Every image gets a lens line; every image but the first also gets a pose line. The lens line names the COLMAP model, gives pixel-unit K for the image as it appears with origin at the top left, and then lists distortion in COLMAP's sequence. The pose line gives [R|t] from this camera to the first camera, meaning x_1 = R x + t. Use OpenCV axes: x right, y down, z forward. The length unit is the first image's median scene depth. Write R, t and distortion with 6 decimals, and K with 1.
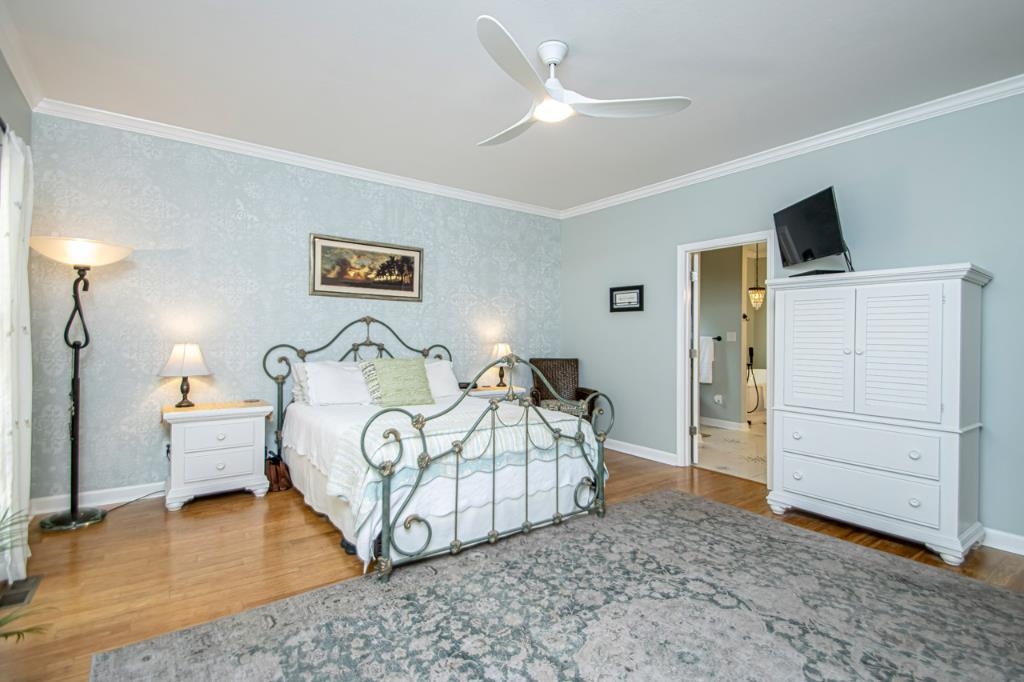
lens RADIAL K [[491.6, 0, 518.7], [0, 491.6, 339.2], [0, 0, 1]] dist [0.026025, -0.010670]
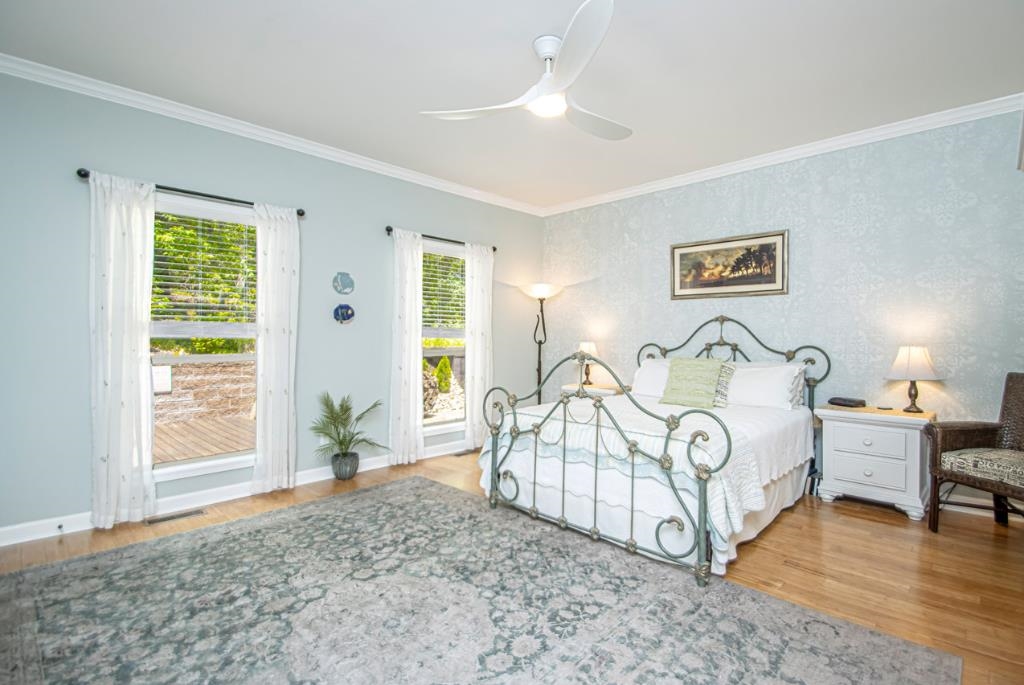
lens RADIAL K [[491.6, 0, 518.8], [0, 491.6, 340.5], [0, 0, 1]] dist [0.026025, -0.010670]
pose [[0.153585, -0.000492, -0.988135, 0.855415], [-0.002406, 0.999997, -0.000871, 0.007526], [0.988133, 0.002511, 0.153583, 0.642546]]
